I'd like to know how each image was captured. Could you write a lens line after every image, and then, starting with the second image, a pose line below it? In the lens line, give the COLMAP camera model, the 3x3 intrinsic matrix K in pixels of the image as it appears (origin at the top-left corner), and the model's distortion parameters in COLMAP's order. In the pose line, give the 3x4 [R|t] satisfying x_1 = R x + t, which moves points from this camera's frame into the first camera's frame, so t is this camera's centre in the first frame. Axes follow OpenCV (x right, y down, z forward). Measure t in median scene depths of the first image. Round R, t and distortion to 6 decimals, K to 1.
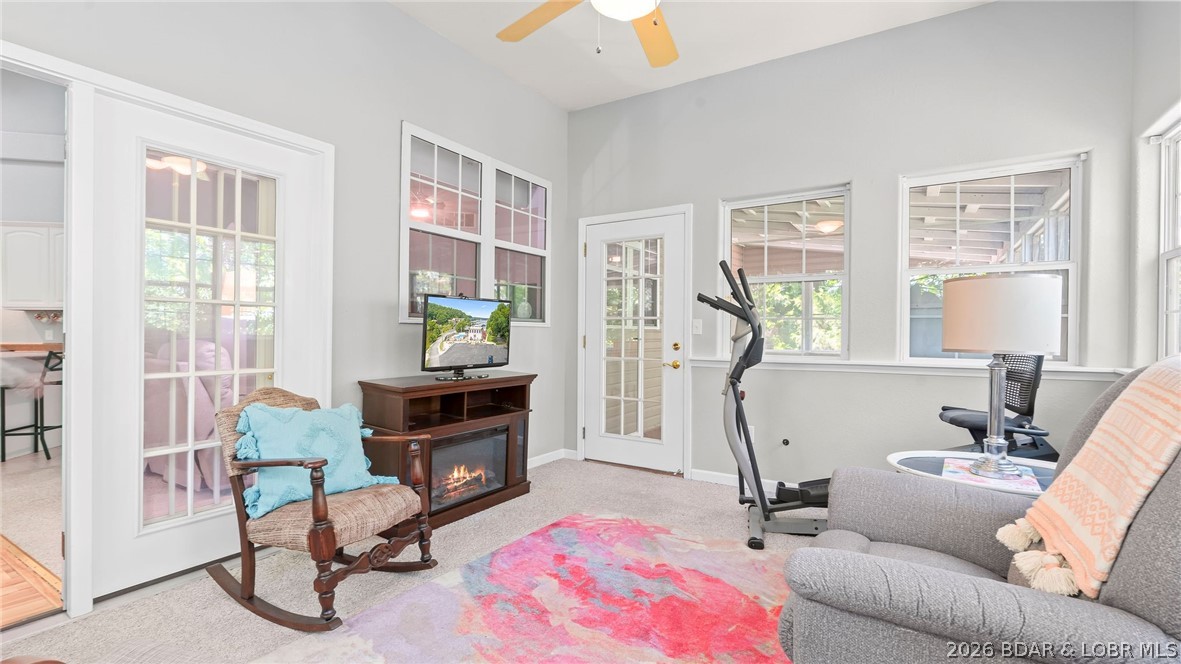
lens RADIAL K [[537.7, 0, 589.3], [0, 537.7, 334.9], [0, 0, 1]] dist [-0.001863, 0.000040]
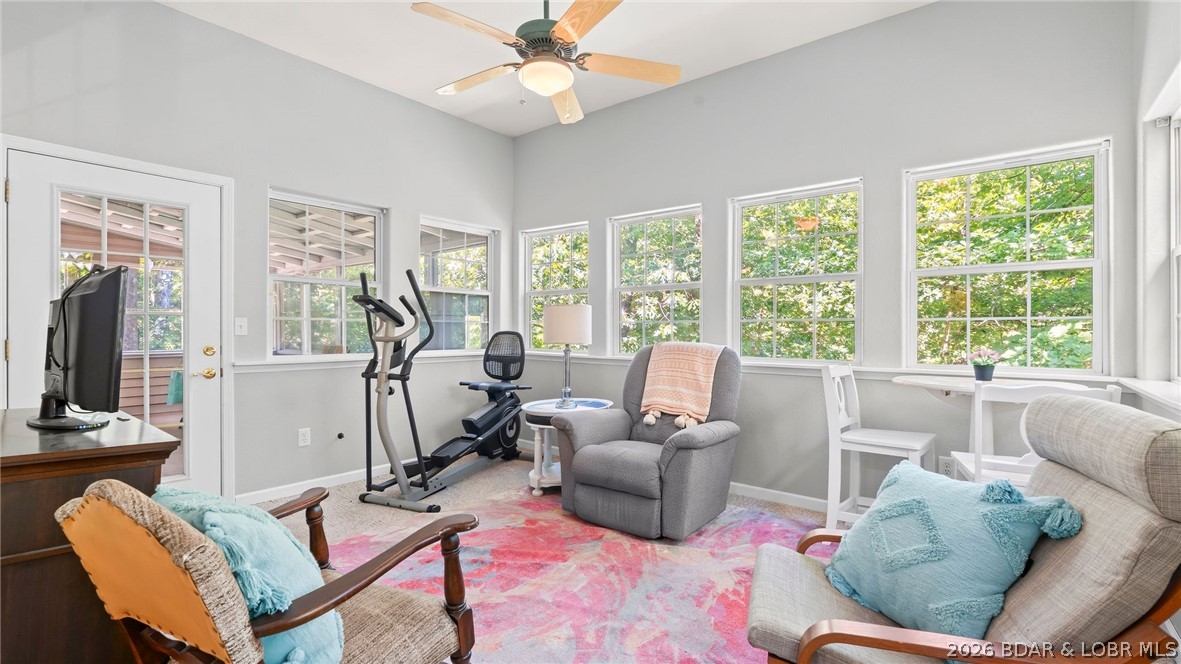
lens RADIAL K [[537.7, 0, 591.8], [0, 537.7, 332.0], [0, 0, 1]] dist [-0.001863, 0.000040]
pose [[0.101987, -0.005276, 0.994772, -1.019587], [0.000807, 0.999986, 0.005221, -0.017736], [-0.994785, 0.000270, 0.101990, 0.630670]]
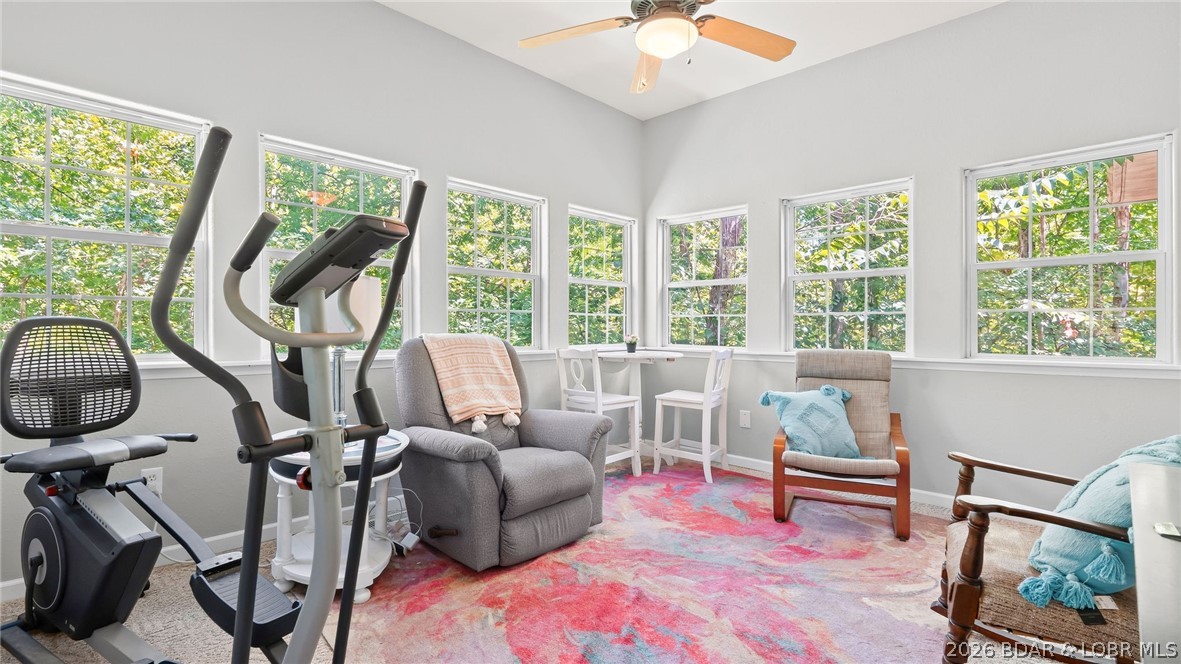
lens RADIAL K [[537.7, 0, 593.9], [0, 537.7, 328.0], [0, 0, 1]] dist [-0.001863, 0.000040]
pose [[-0.981946, -0.010988, 0.188840, -0.005916], [-0.009486, 0.999916, 0.008855, -0.008530], [-0.188922, 0.006903, -0.981968, 1.801472]]
